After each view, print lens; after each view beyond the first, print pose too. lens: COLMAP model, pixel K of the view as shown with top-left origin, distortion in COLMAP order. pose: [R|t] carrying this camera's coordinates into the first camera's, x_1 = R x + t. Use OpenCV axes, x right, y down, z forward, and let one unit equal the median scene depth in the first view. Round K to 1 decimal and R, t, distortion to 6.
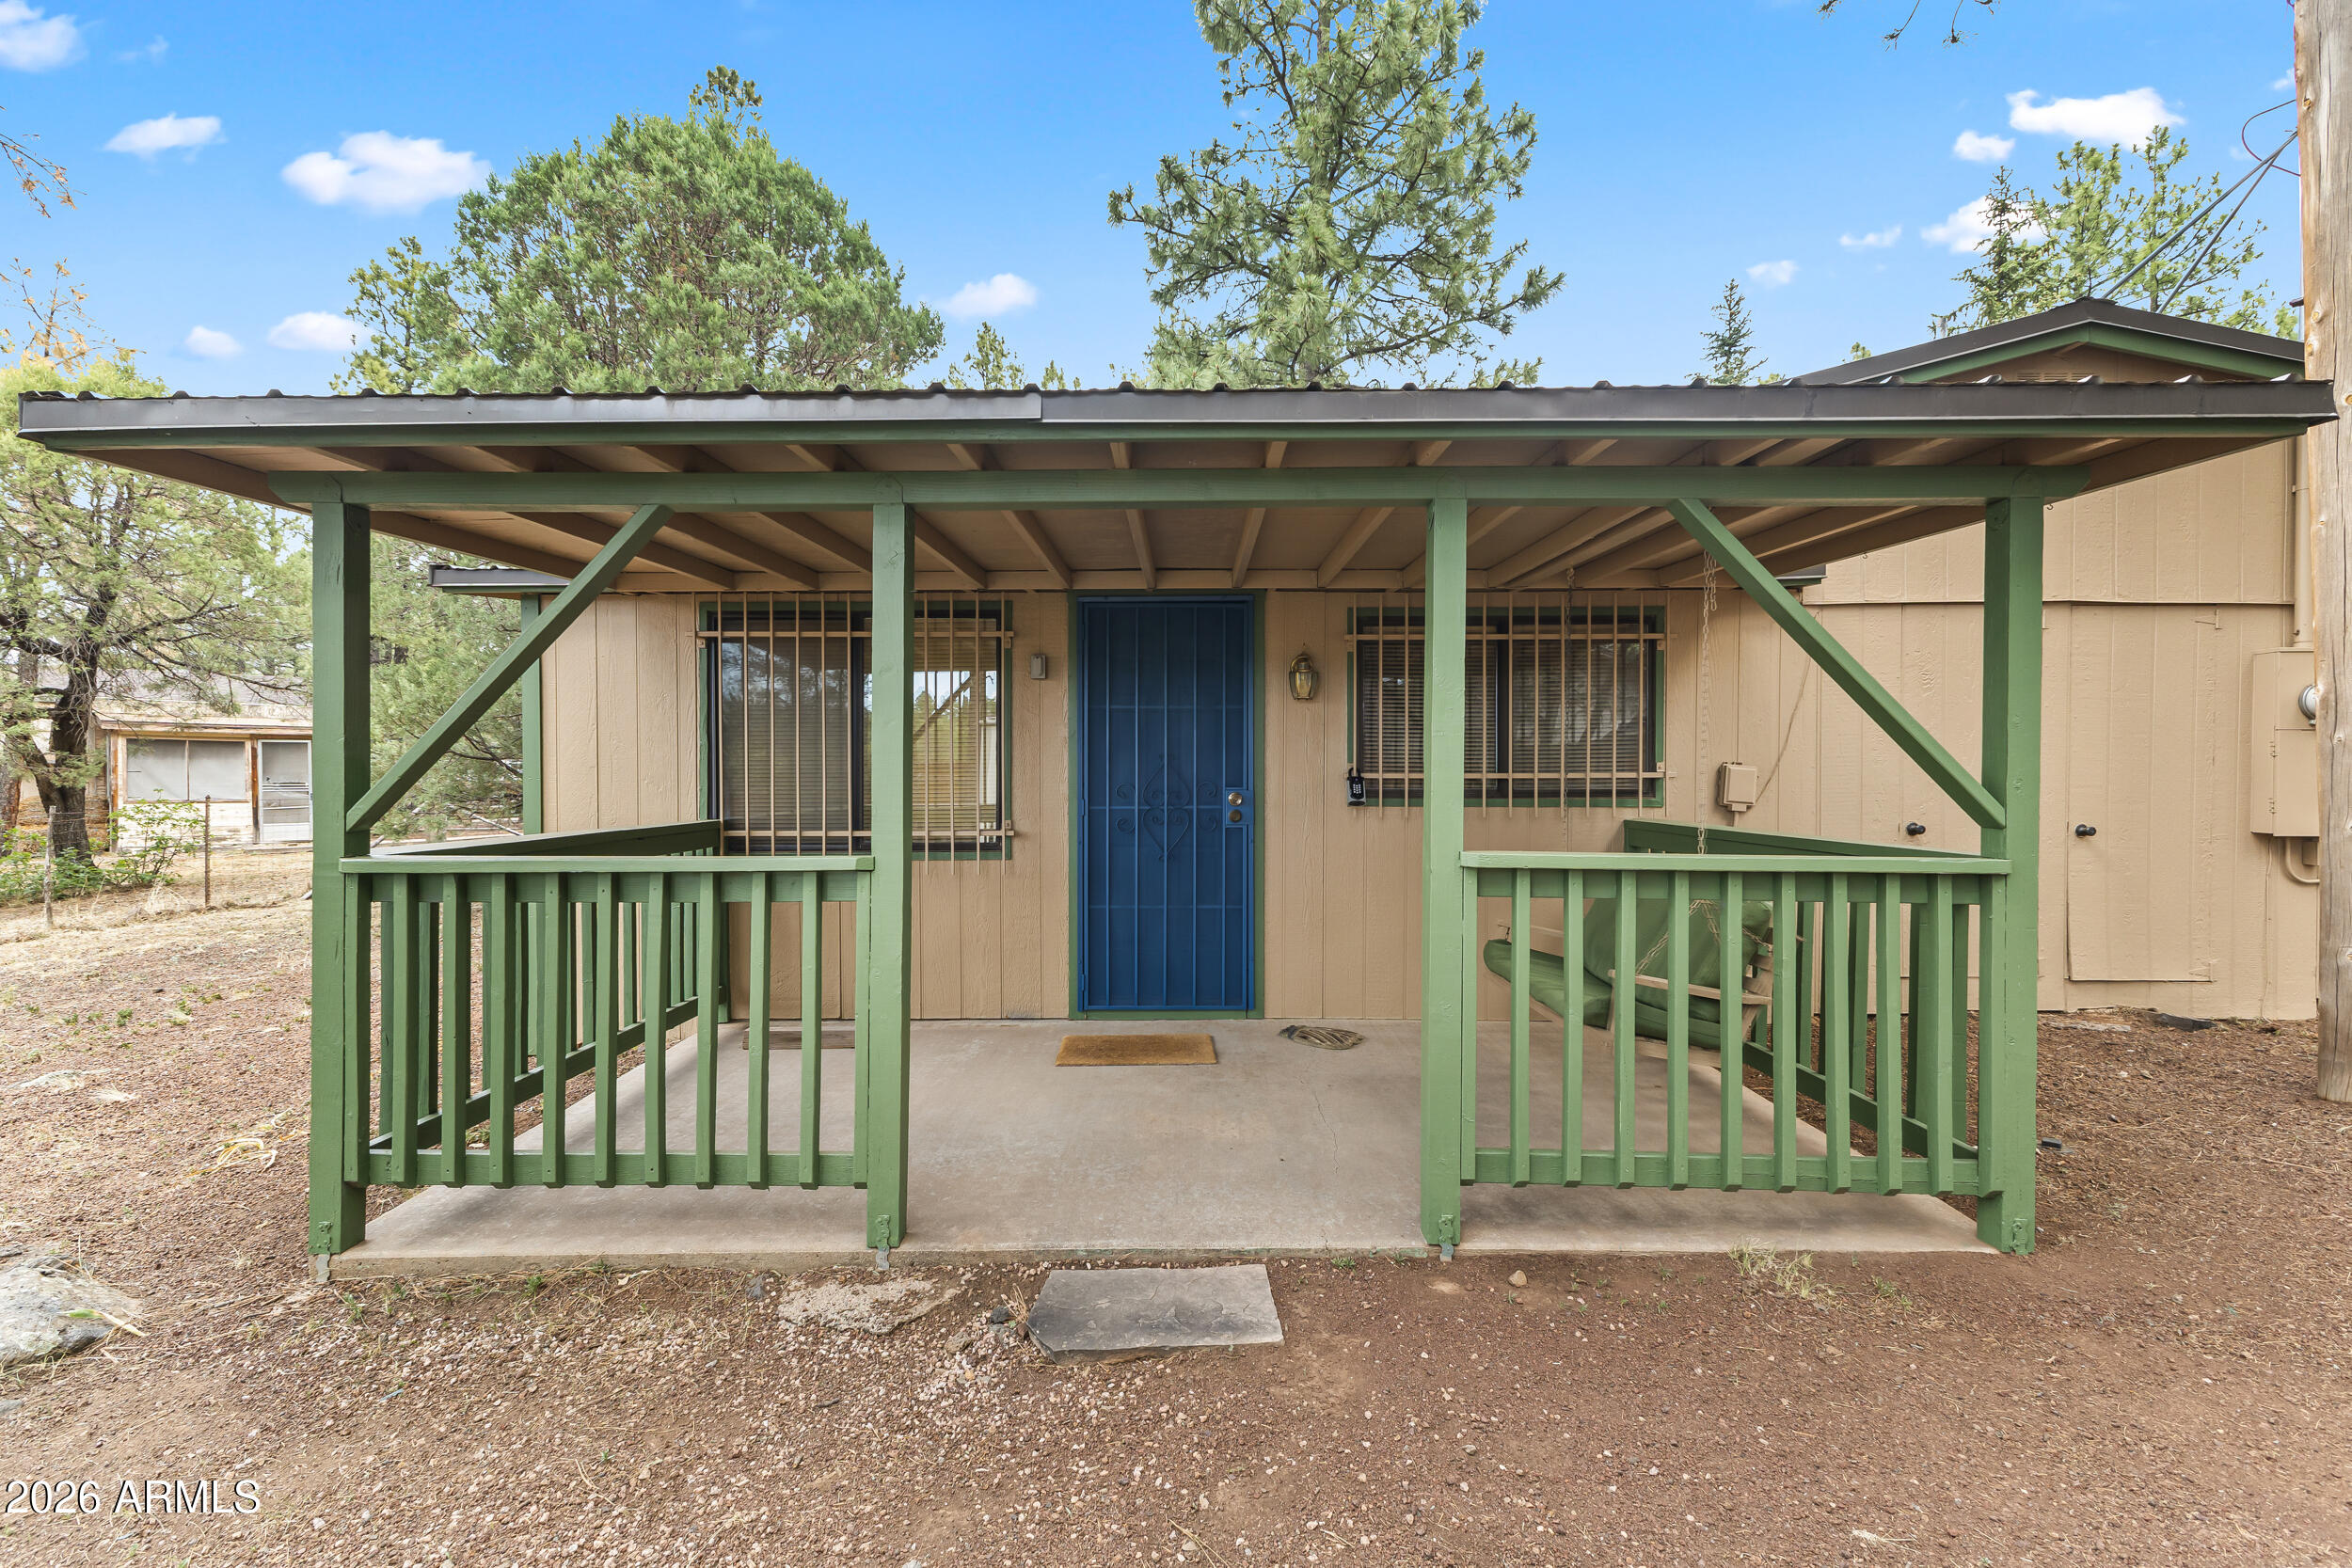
lens RADIAL K [[1065.9, 0, 1187.3], [0, 1065.9, 779.3], [0, 0, 1]] dist [0.038464, 0.000172]
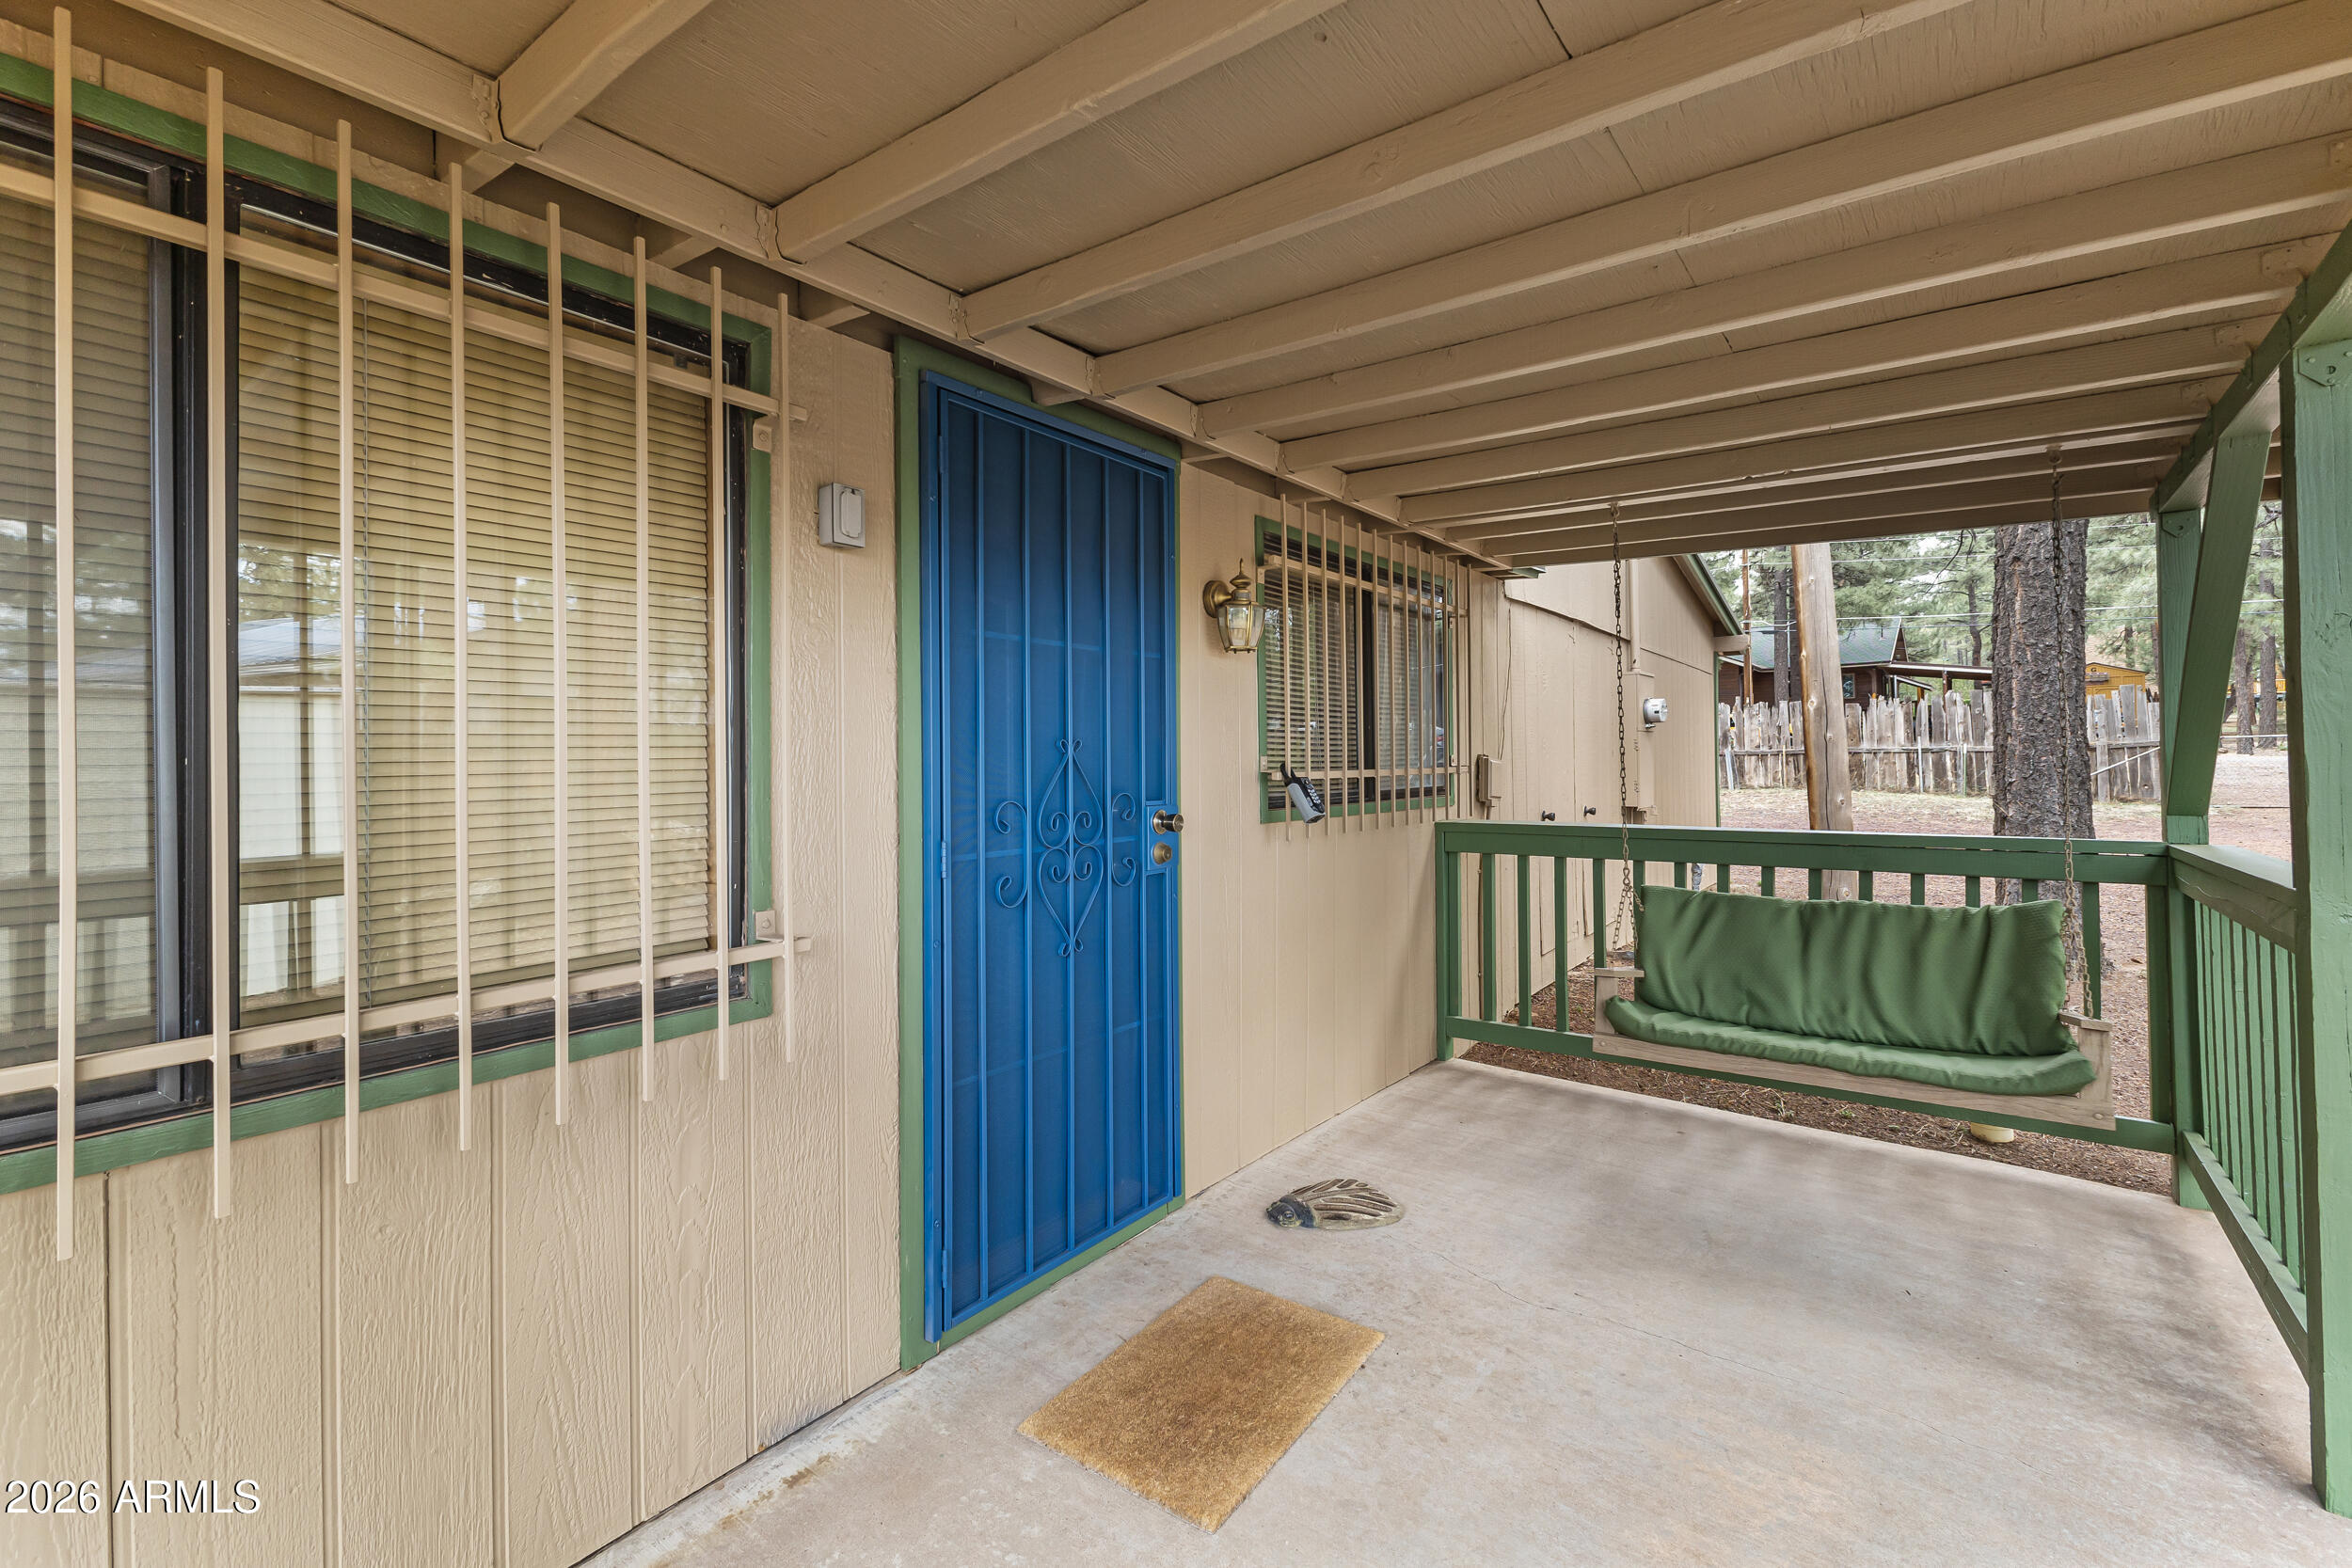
lens RADIAL K [[1017.6, 0, 1170.2], [0, 1017.6, 773.2], [0, 0, 1]] dist [0.002630, 0.000196]
pose [[0.611732, -0.019759, 0.790818, -0.363712], [0.026378, 0.999642, 0.004572, -0.010590], [-0.790625, 0.018063, 0.612034, 0.670047]]
